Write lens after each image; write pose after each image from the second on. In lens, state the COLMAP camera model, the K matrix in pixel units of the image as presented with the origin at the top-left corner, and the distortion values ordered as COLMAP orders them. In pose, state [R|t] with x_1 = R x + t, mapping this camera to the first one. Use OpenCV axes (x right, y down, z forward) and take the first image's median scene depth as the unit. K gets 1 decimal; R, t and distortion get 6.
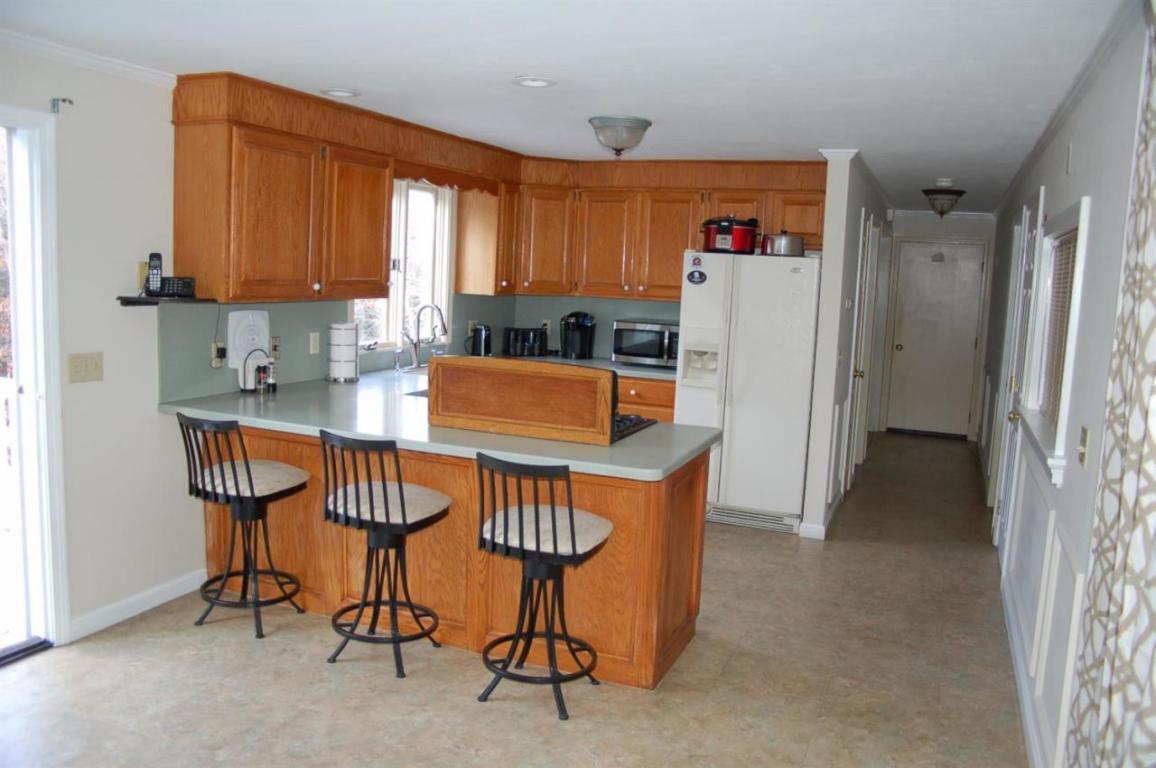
lens RADIAL K [[902.5, 0, 578.0], [0, 902.5, 384.0], [0, 0, 1]] dist [-0.170125, 0.150687]
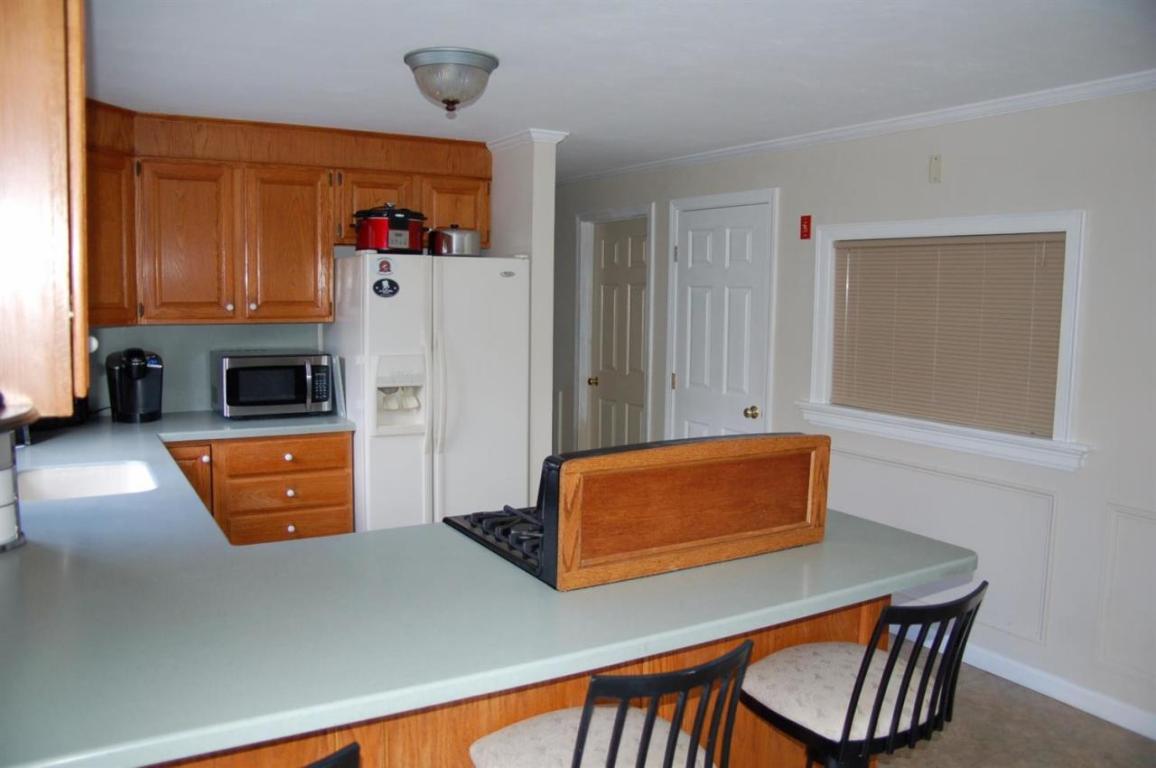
lens RADIAL K [[902.5, 0, 578.0], [0, 902.5, 384.0], [0, 0, 1]] dist [-0.170125, 0.150687]
pose [[0.600371, -0.116662, 0.791167, -0.346533], [0.111184, 0.991871, 0.061885, -0.065439], [-0.791955, 0.050811, 0.608462, 0.414468]]
